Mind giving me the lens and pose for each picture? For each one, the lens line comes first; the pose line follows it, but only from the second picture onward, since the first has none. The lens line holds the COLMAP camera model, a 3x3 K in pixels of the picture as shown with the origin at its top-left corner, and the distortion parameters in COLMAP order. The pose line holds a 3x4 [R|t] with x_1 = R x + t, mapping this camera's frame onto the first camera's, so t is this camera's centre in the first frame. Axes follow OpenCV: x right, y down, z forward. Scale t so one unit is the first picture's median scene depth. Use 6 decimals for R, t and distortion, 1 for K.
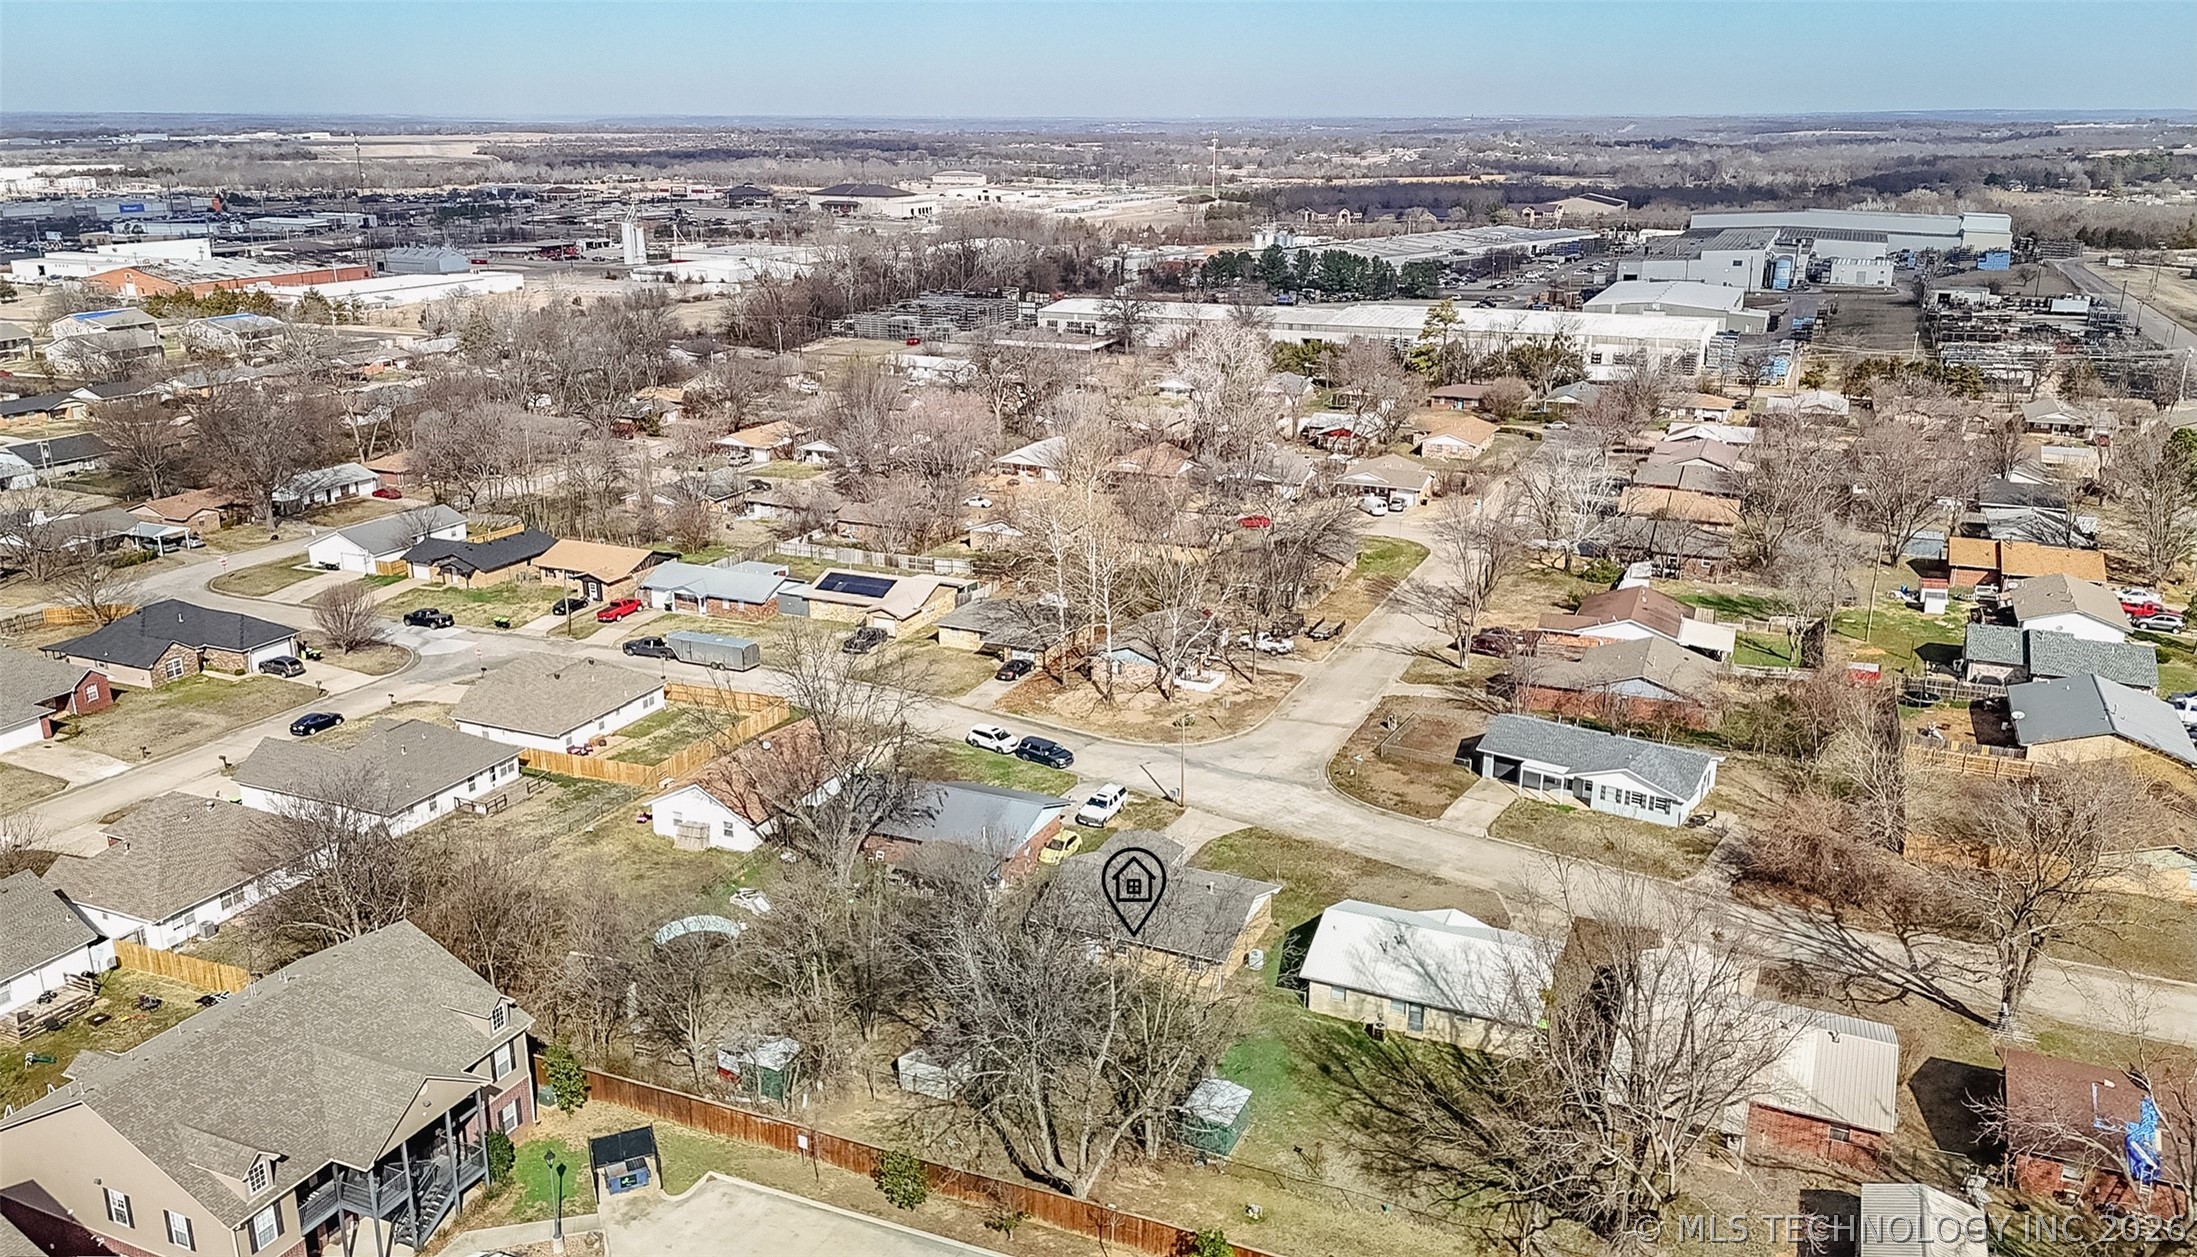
lens RADIAL K [[1606.1, 0, 1098.5], [0, 1606.1, 628.5], [0, 0, 1]] dist [0.059015, -0.062665]
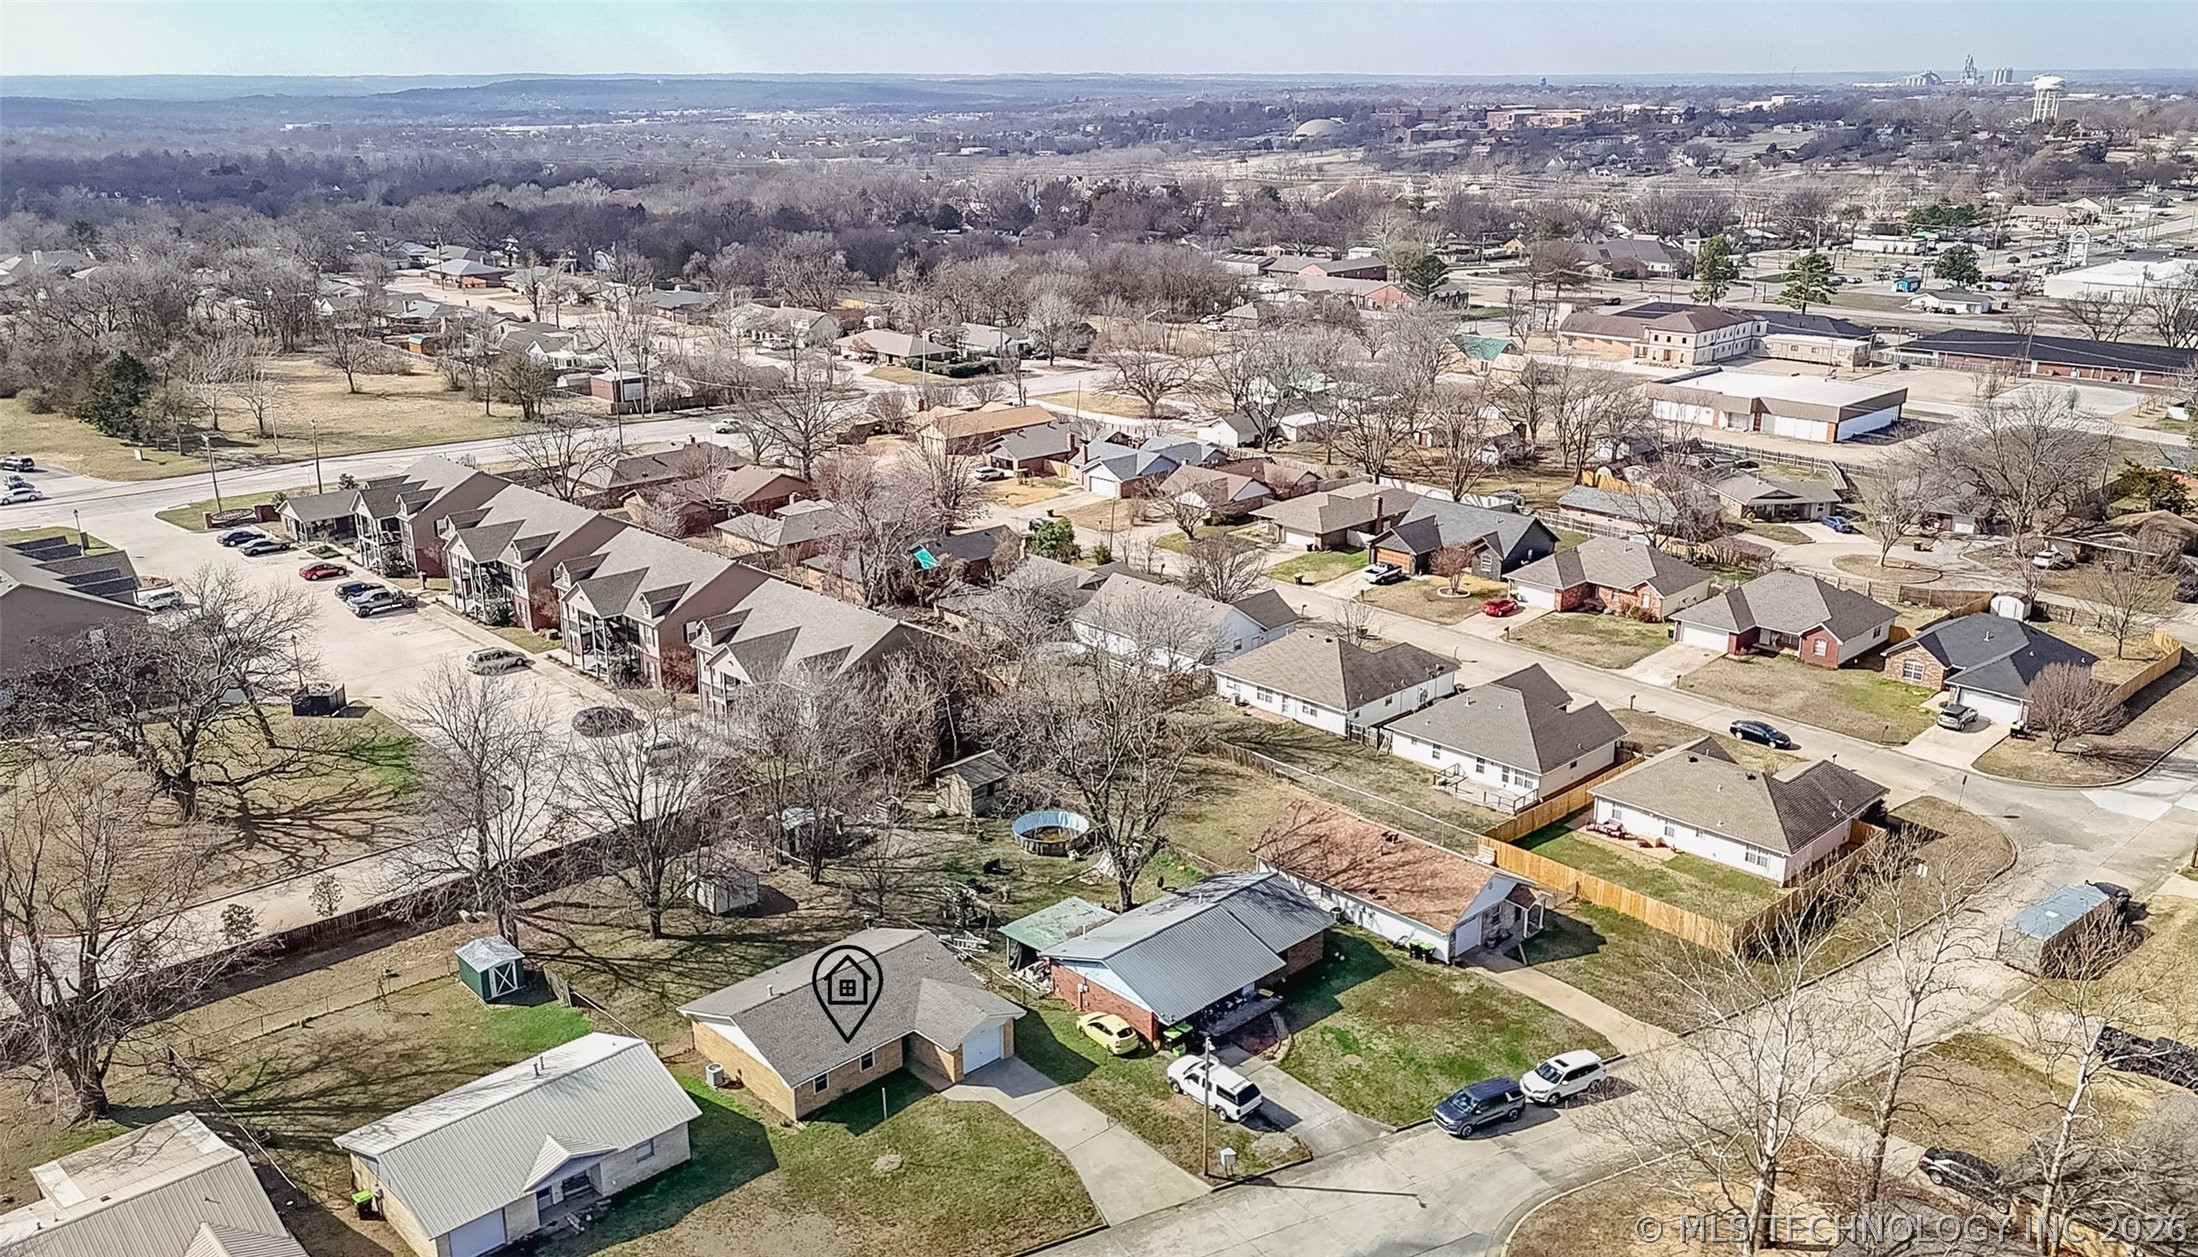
lens RADIAL K [[1675.2, 0, 1131.5], [0, 1675.2, 635.3], [0, 0, 1]] dist [0.072678, -0.072445]
pose [[-0.361446, 0.289631, -0.886268, 0.476618], [-0.276303, 0.874564, 0.398491, -0.268200], [0.890513, 0.388912, -0.236082, 0.845617]]
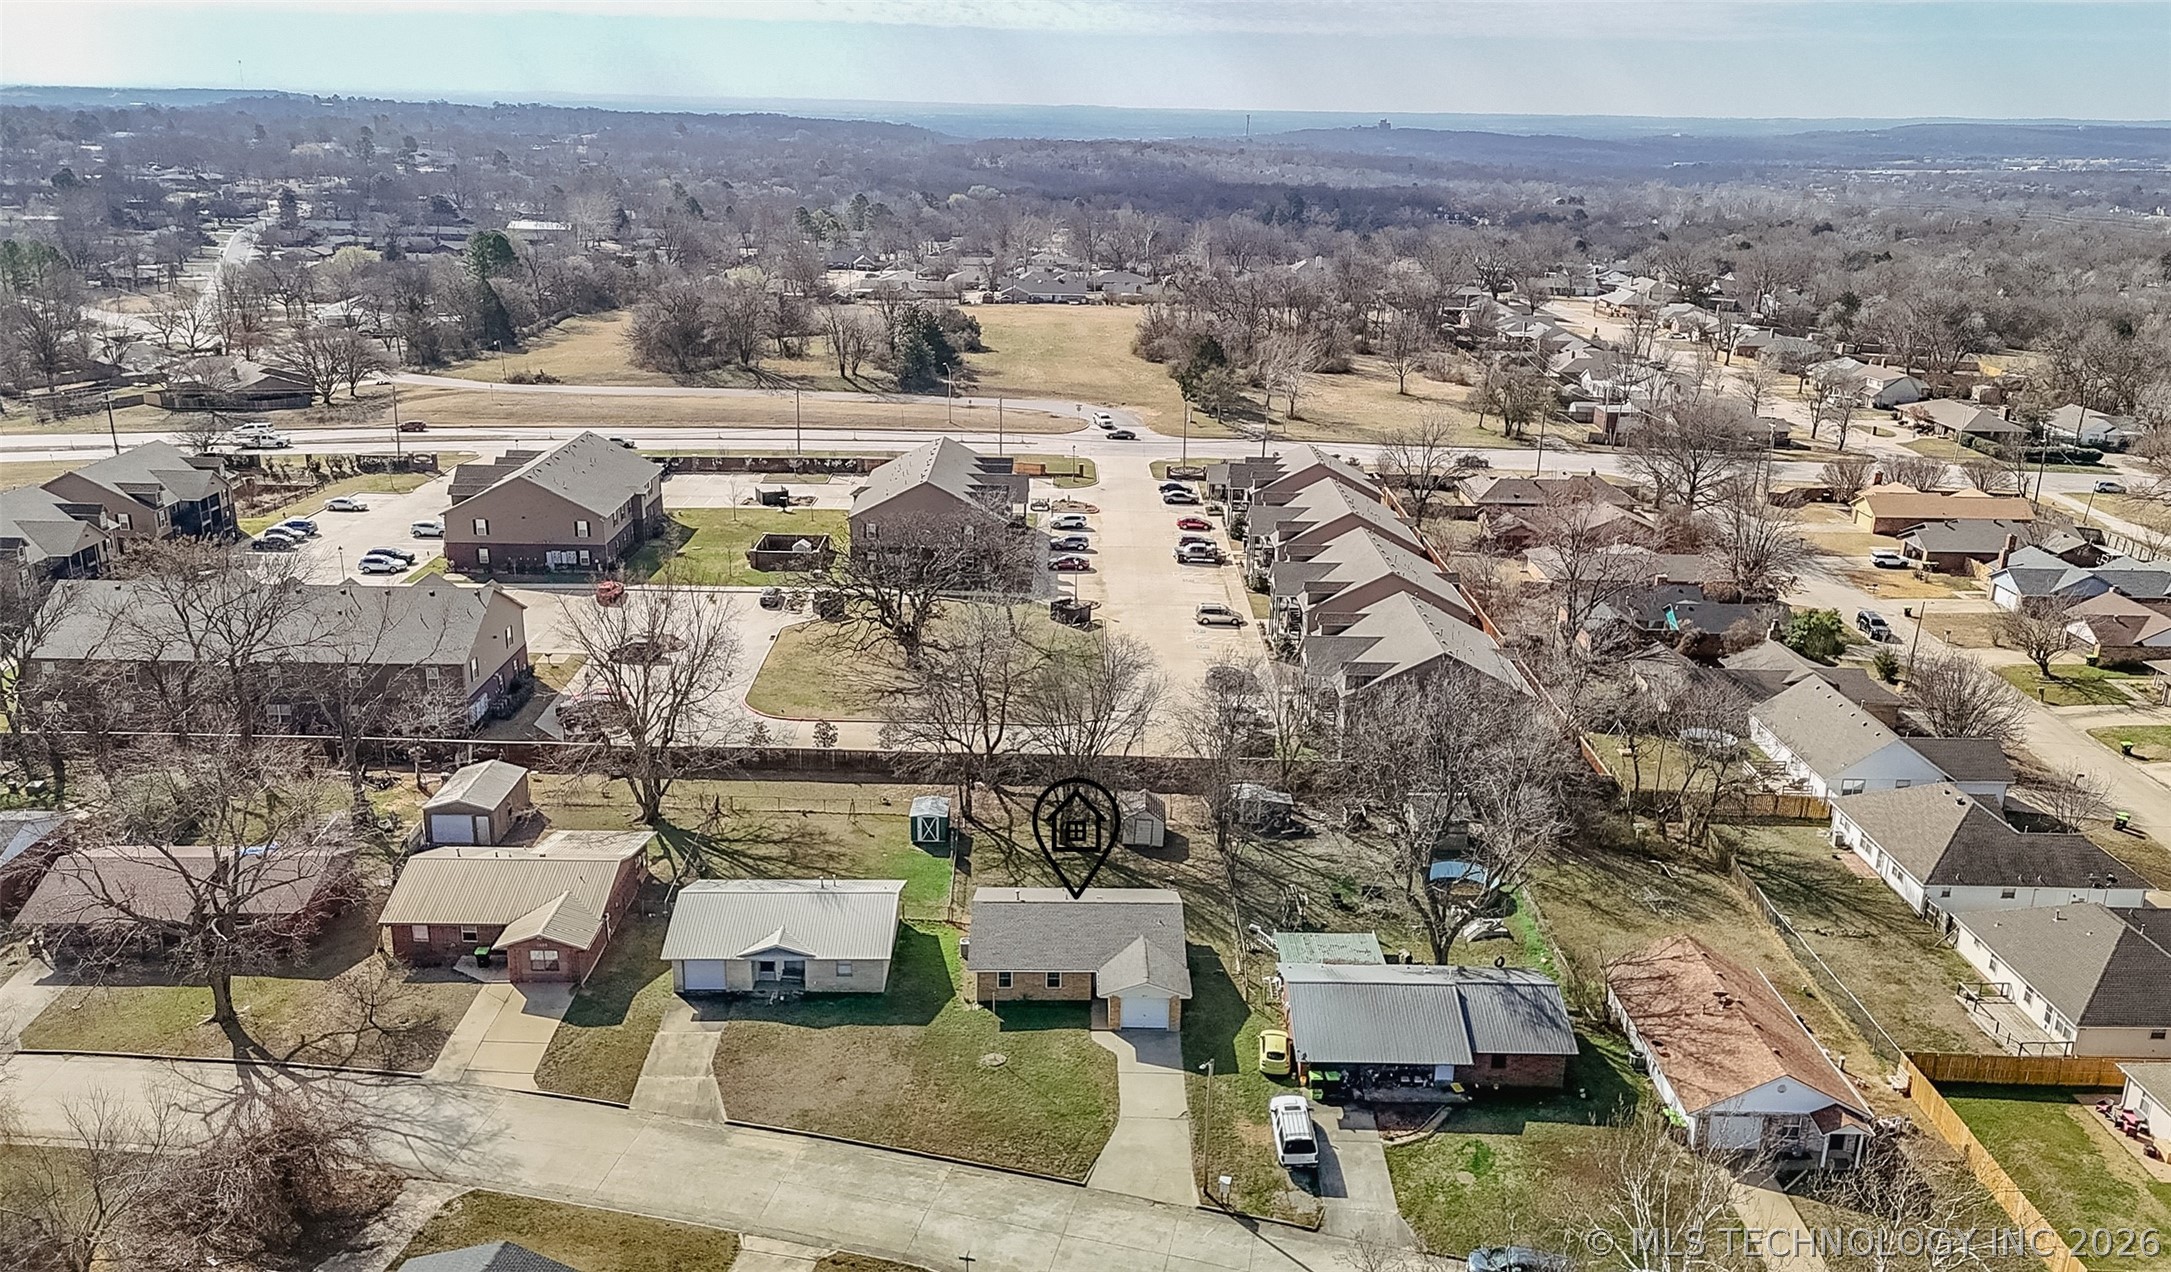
lens RADIAL K [[1670.2, 0, 1144.5], [0, 1670.2, 627.2], [0, 0, 1]] dist [0.118268, -0.189115]
pose [[-0.897305, 0.107812, -0.428043, 0.274211], [-0.155170, 0.830781, 0.534533, -0.352679], [0.413239, 0.546059, -0.728734, 1.098184]]
